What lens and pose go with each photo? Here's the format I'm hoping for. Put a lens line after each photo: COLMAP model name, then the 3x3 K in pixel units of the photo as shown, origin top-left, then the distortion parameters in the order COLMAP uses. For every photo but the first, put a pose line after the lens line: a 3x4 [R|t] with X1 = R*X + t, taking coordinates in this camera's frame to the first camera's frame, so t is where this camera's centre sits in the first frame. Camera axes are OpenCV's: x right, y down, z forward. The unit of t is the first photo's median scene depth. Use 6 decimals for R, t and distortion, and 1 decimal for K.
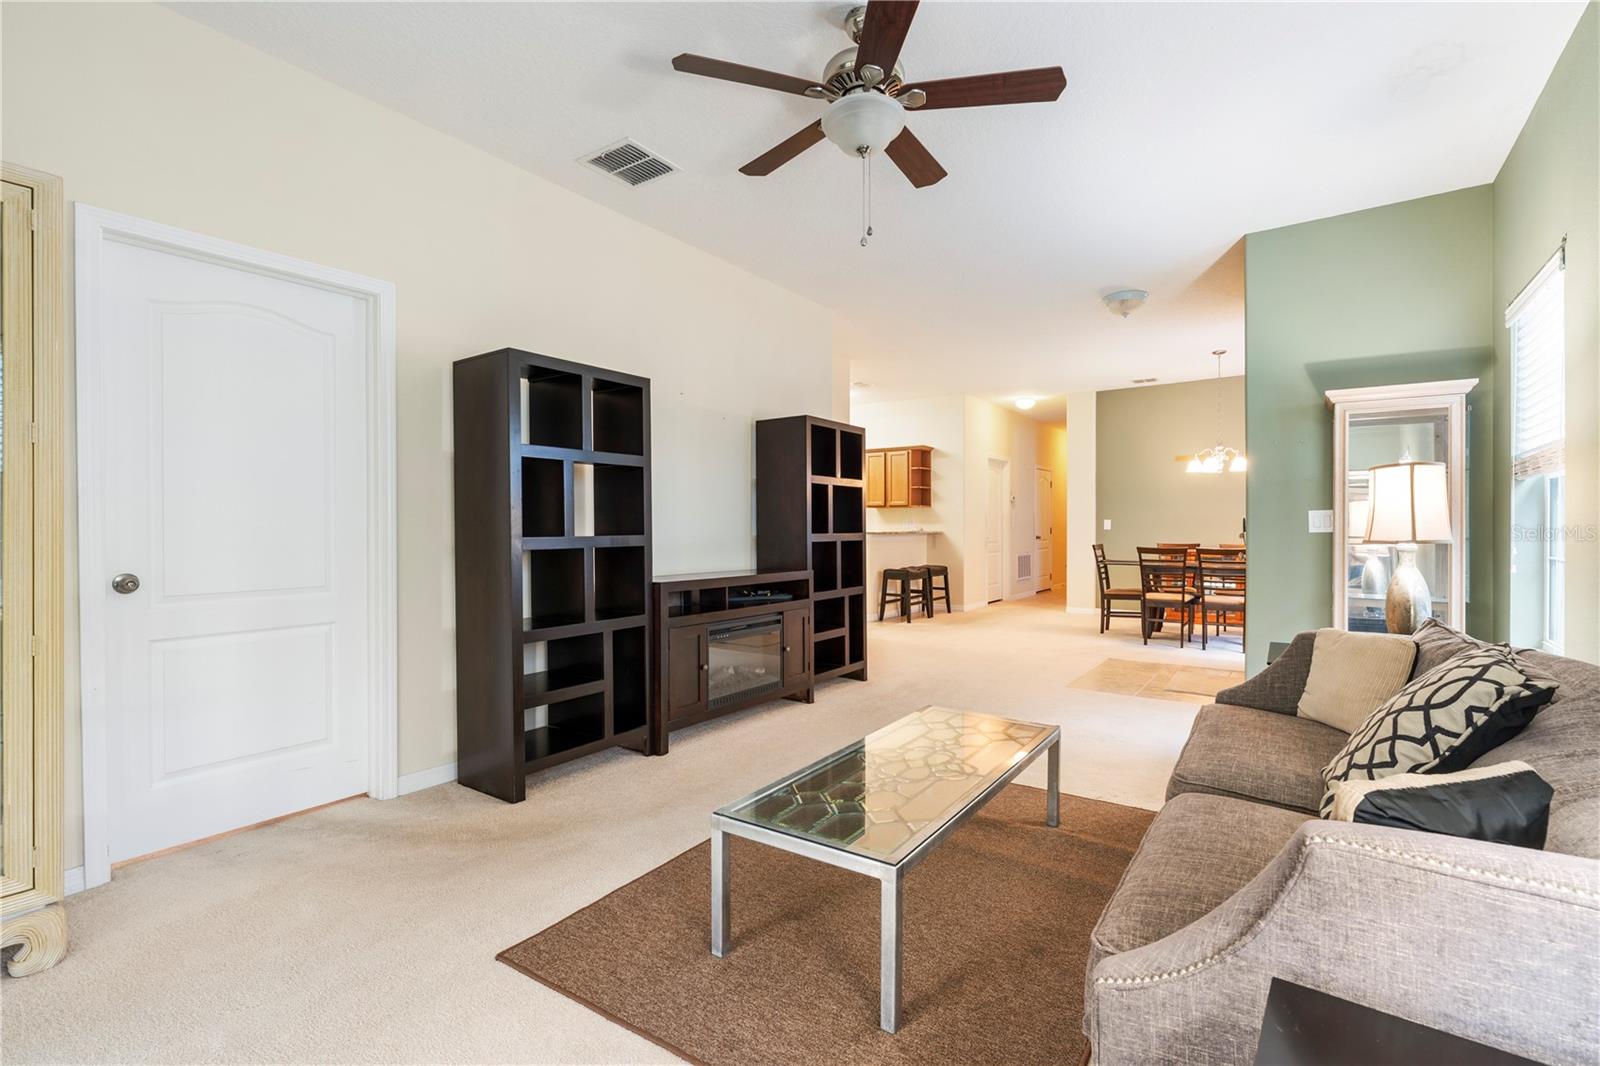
lens RADIAL K [[717.7, 0, 792.0], [0, 717.7, 522.7], [0, 0, 1]] dist [-0.001303, -0.000197]
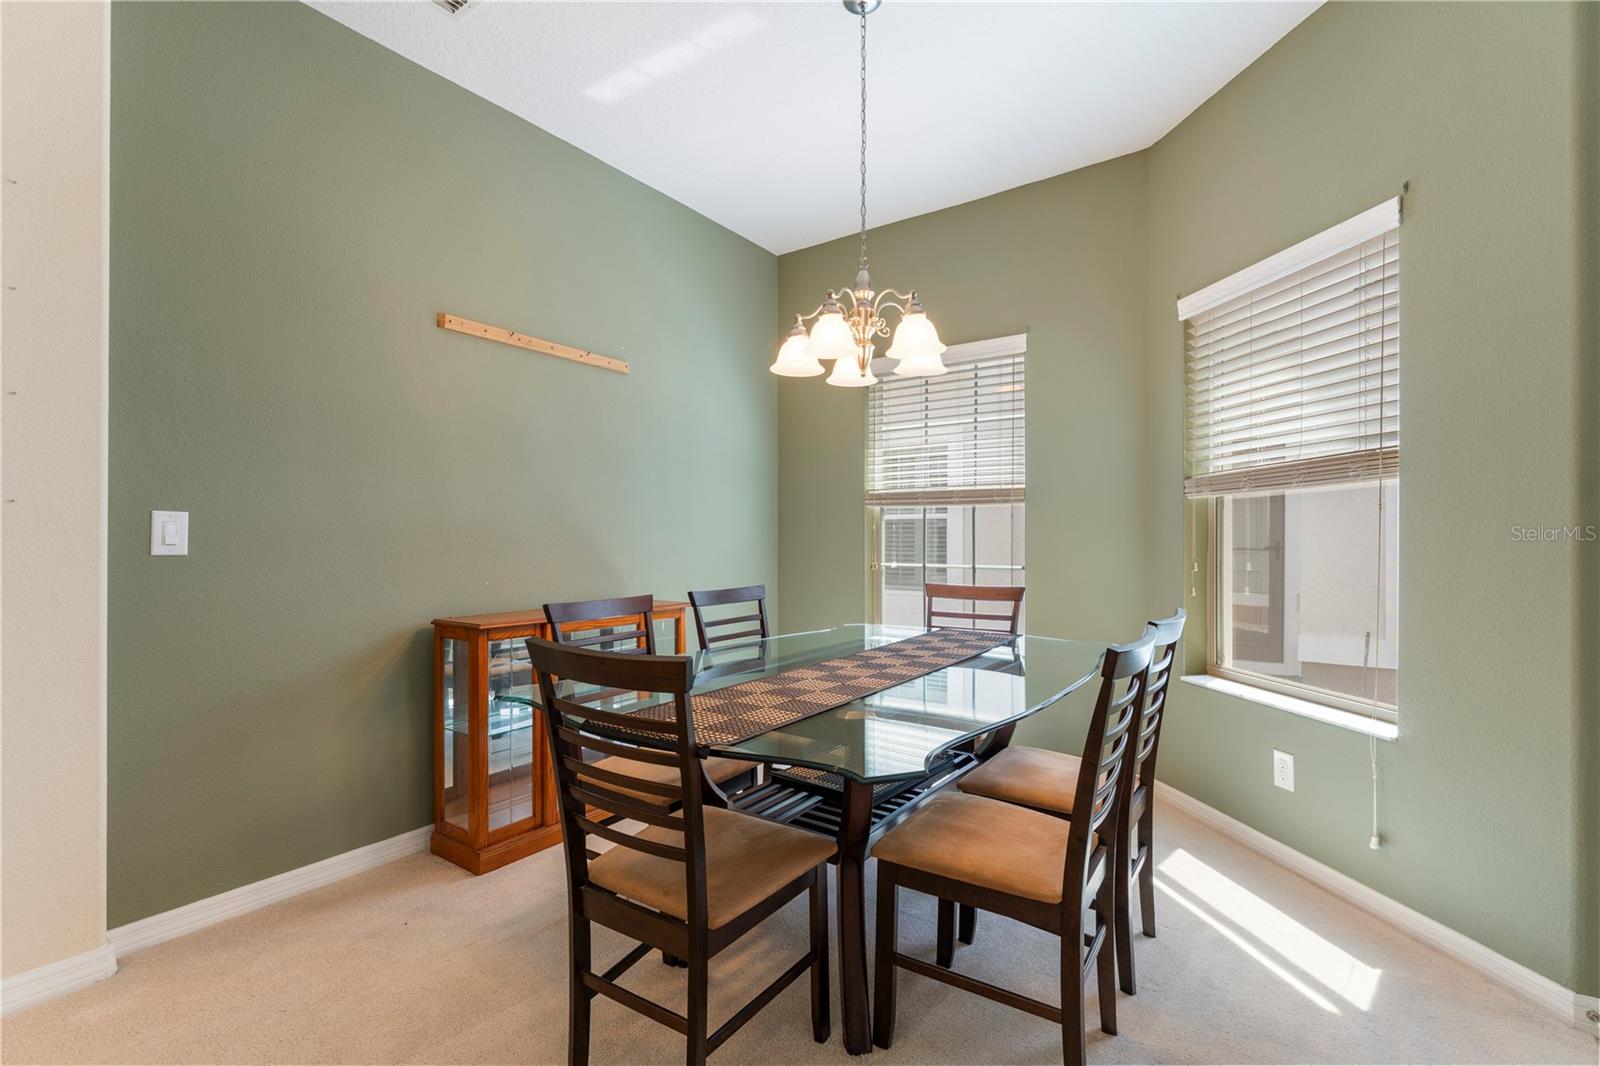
lens RADIAL K [[717.7, 0, 794.6], [0, 717.7, 536.6], [0, 0, 1]] dist [-0.001303, -0.000197]
pose [[0.009902, 0.000467, 0.999951, 0.751335], [-0.005277, 0.999986, -0.000415, 0.010314], [-0.999937, -0.005272, 0.009905, 2.755953]]
